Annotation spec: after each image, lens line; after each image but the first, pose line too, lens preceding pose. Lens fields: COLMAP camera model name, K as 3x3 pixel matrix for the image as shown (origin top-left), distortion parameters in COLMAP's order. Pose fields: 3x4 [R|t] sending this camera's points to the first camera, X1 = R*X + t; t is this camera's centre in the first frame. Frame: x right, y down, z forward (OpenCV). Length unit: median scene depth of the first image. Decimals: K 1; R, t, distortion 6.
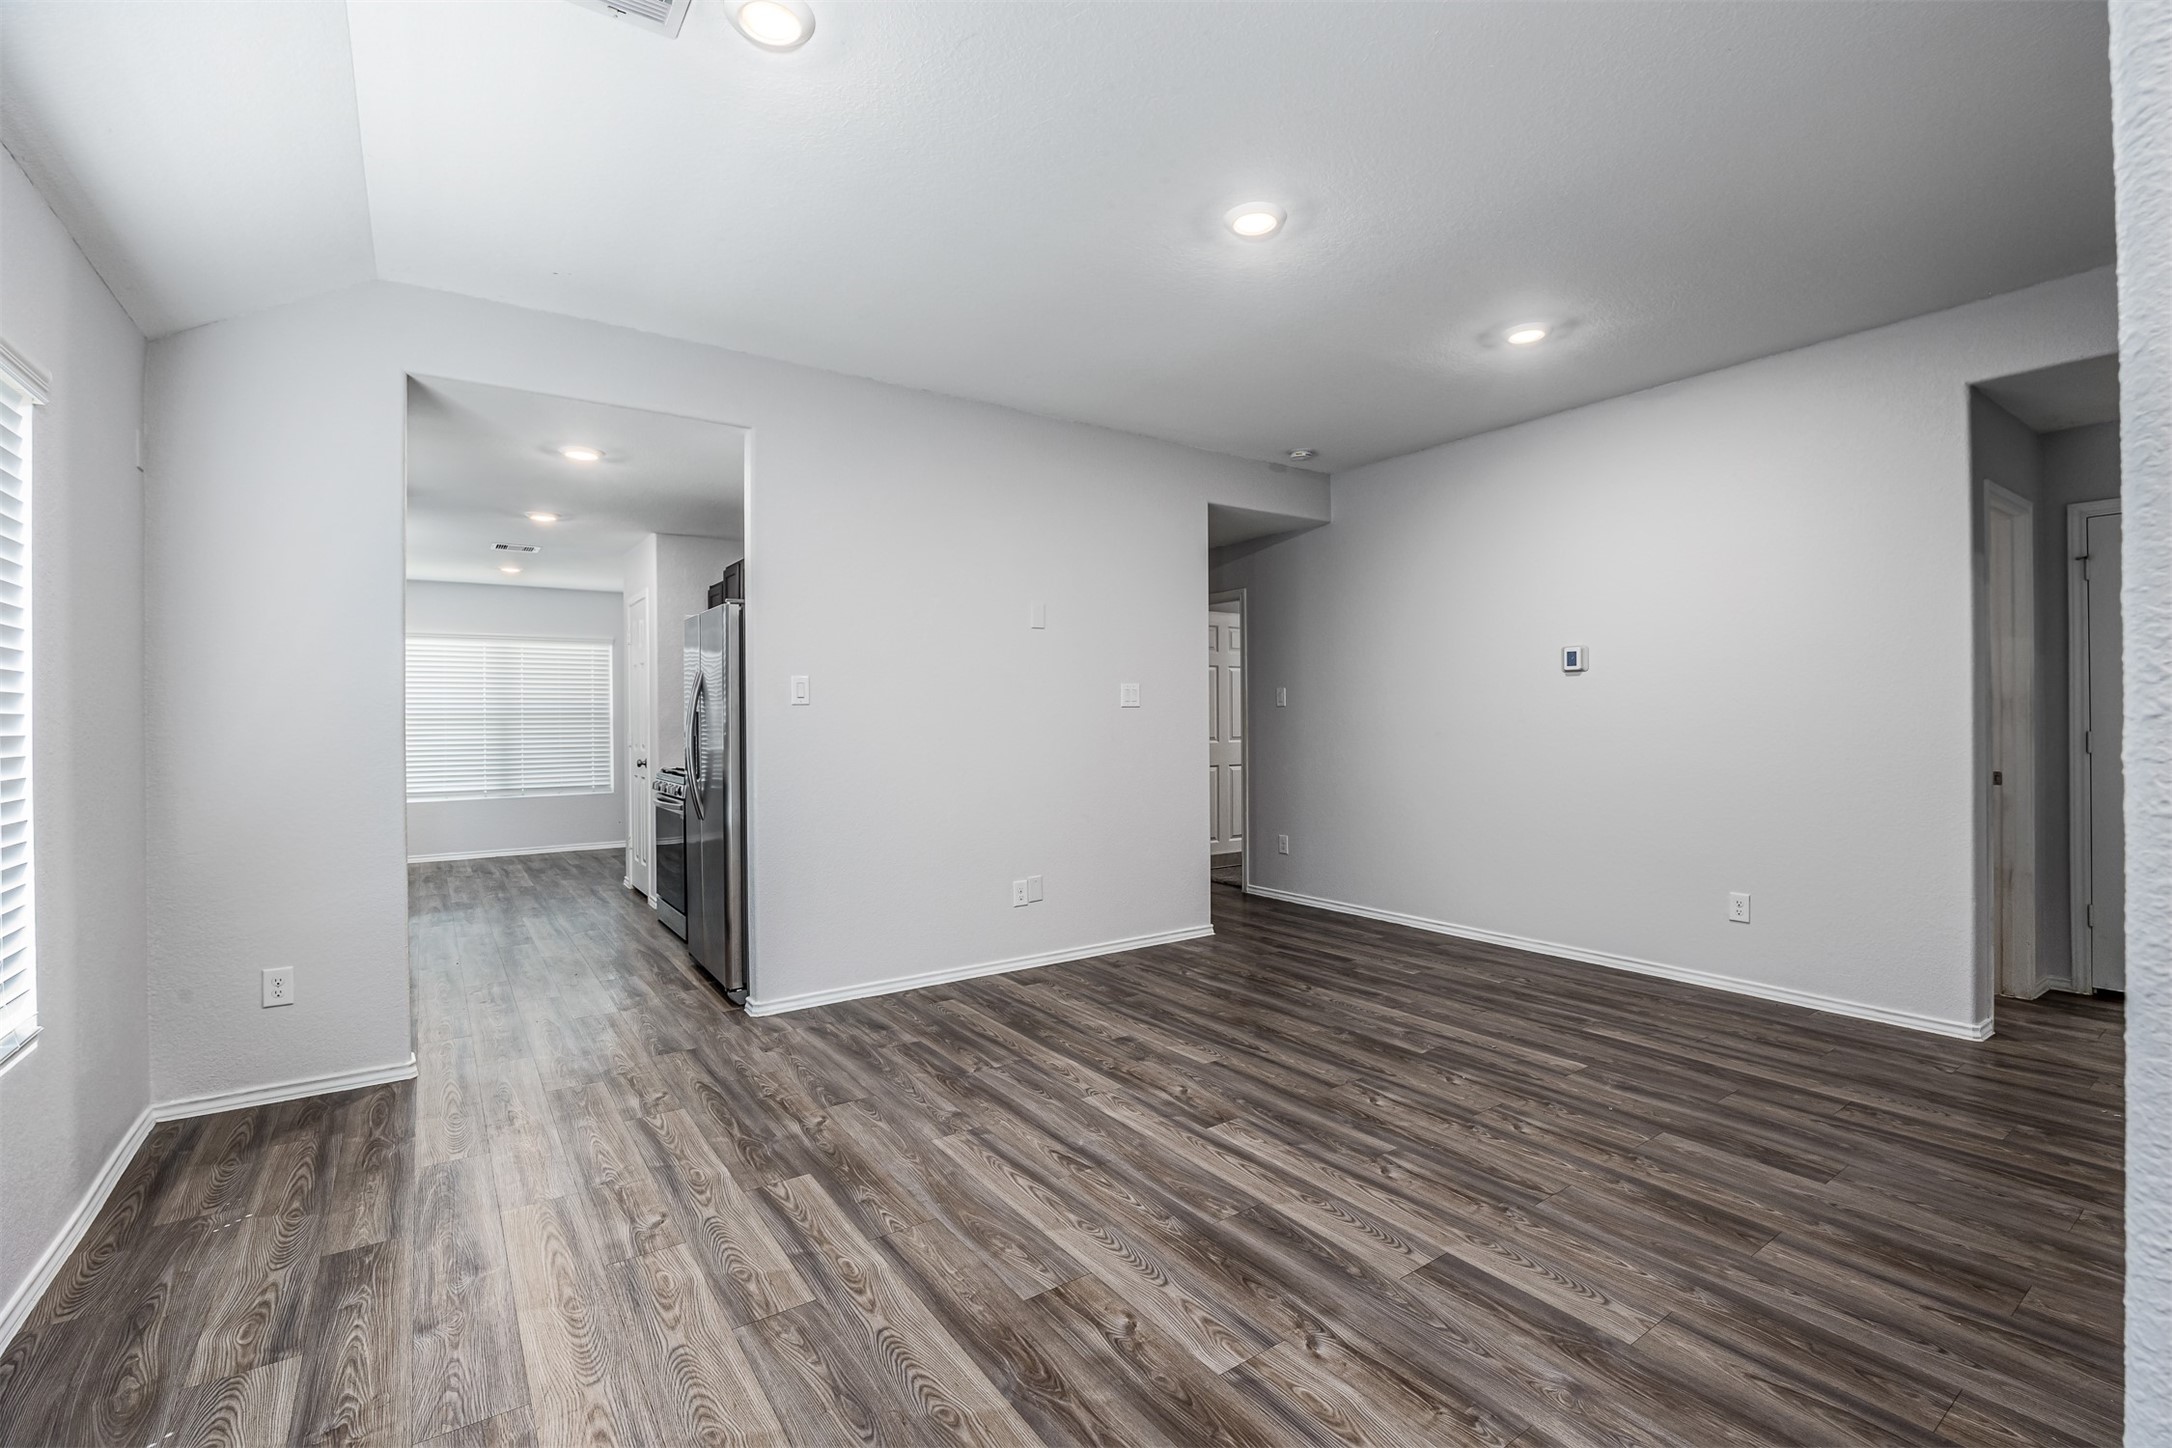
lens RADIAL K [[951.8, 0, 1079.8], [0, 951.8, 715.3], [0, 0, 1]] dist [-0.015179, 0.000044]
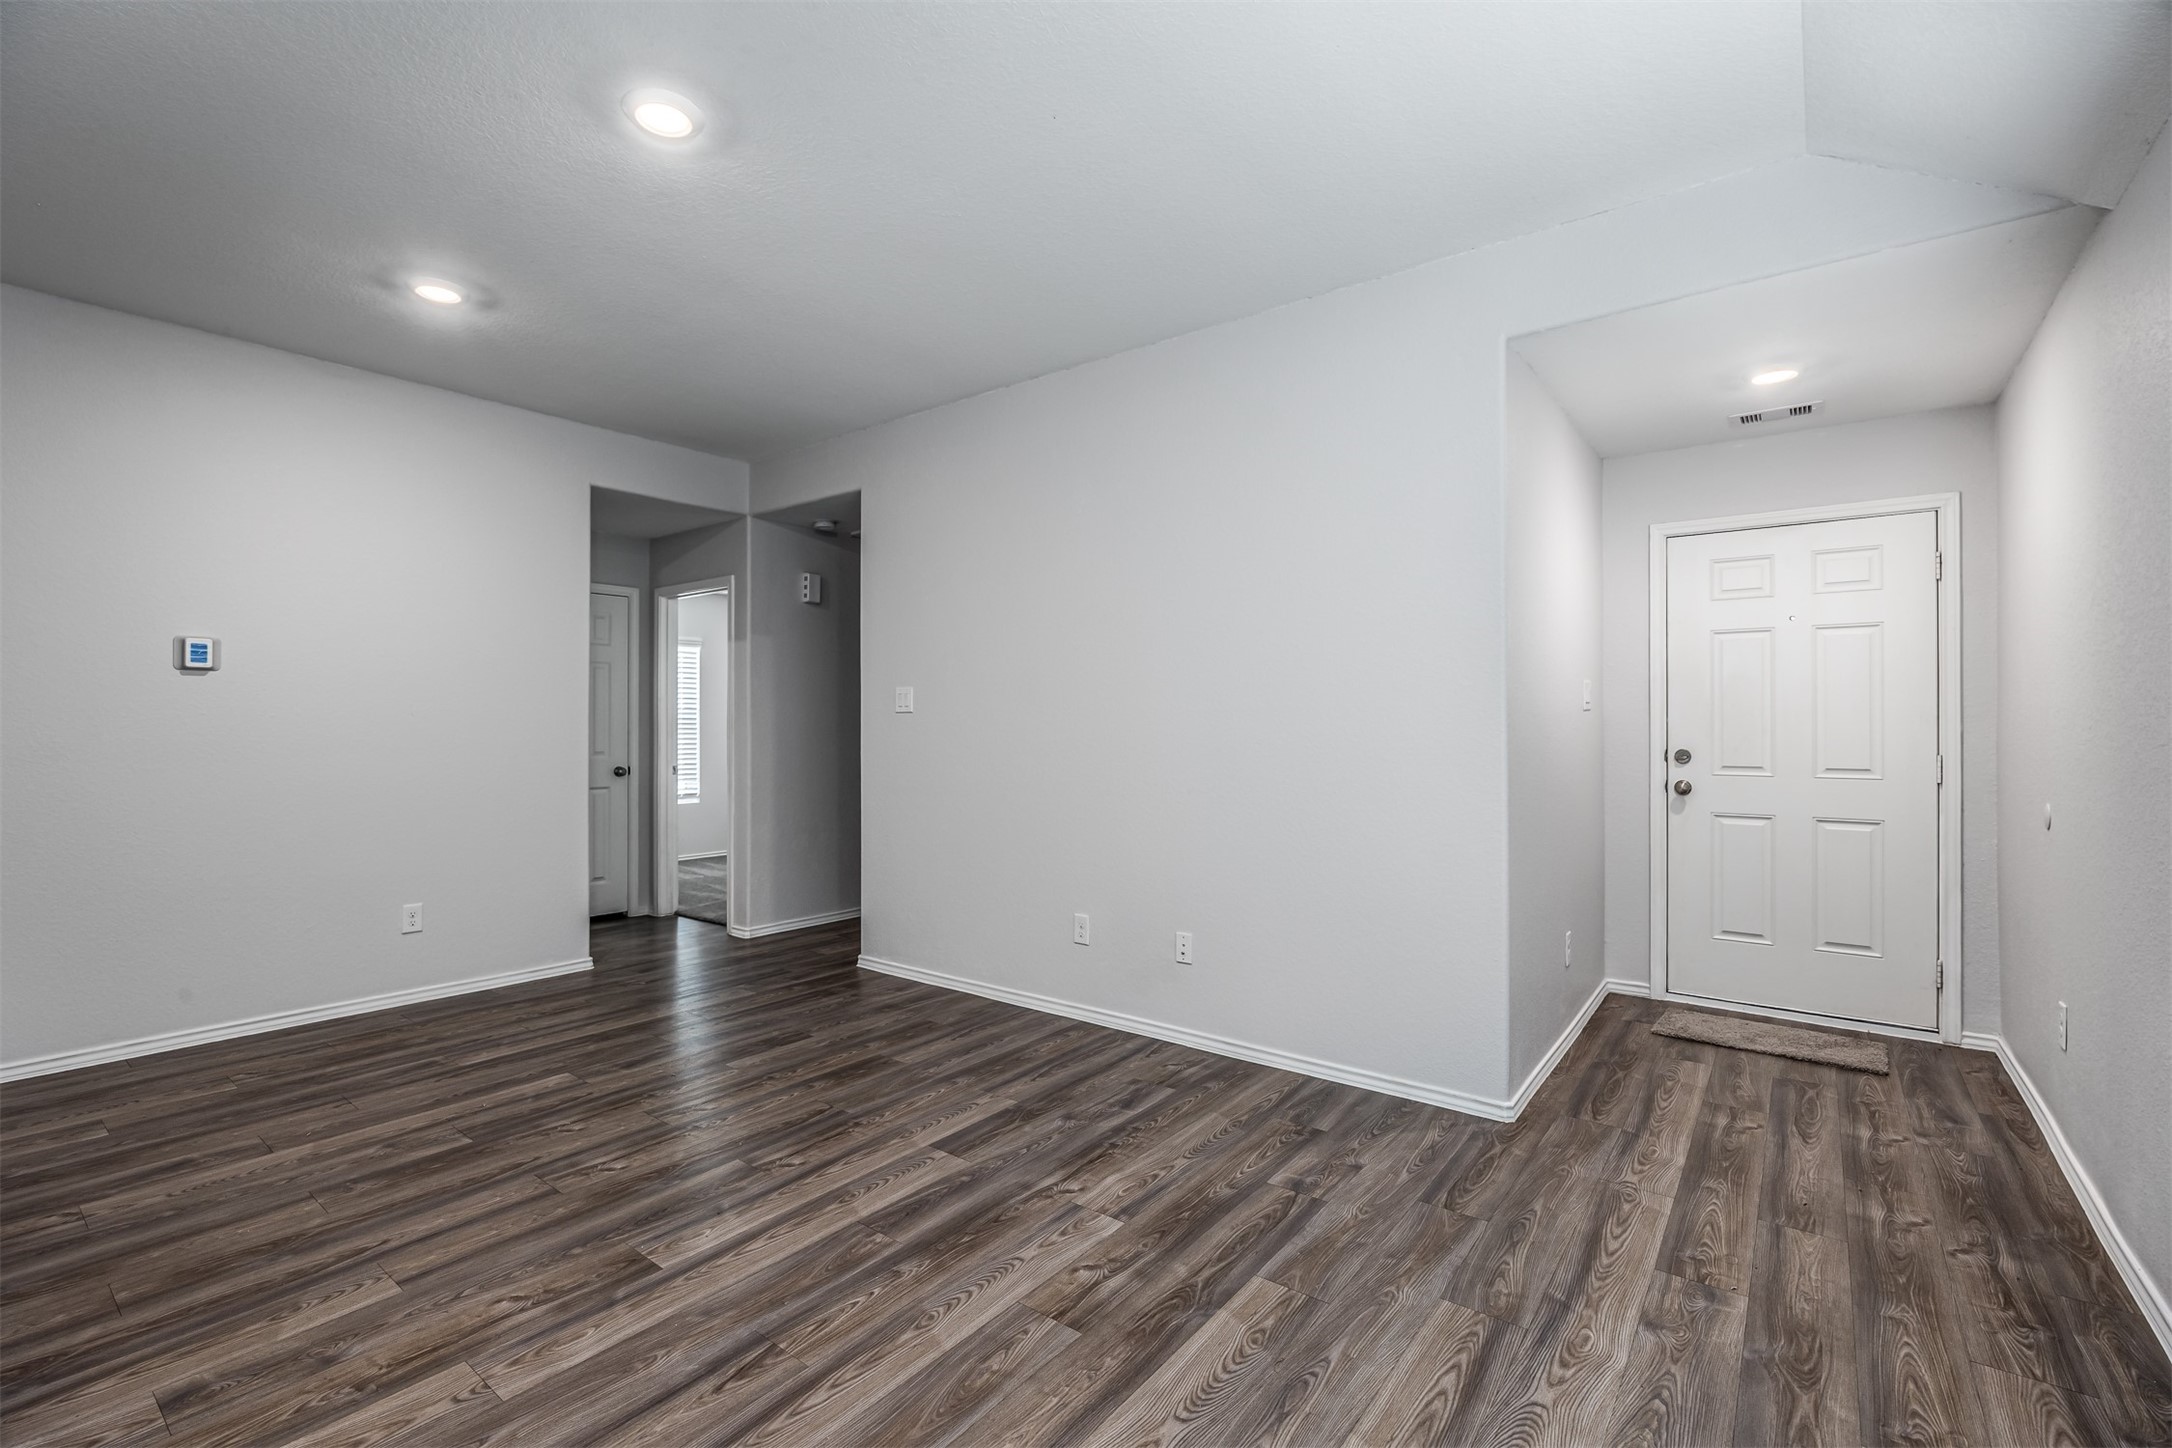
lens RADIAL K [[940.3, 0, 1073.0], [0, 940.3, 725.1], [0, 0, 1]] dist [-0.013524, -0.000174]
pose [[-0.294001, 0.008002, 0.955772, -0.676410], [-0.002545, 0.999955, -0.009154, 0.006198], [-0.955802, -0.005123, -0.293967, 0.901435]]
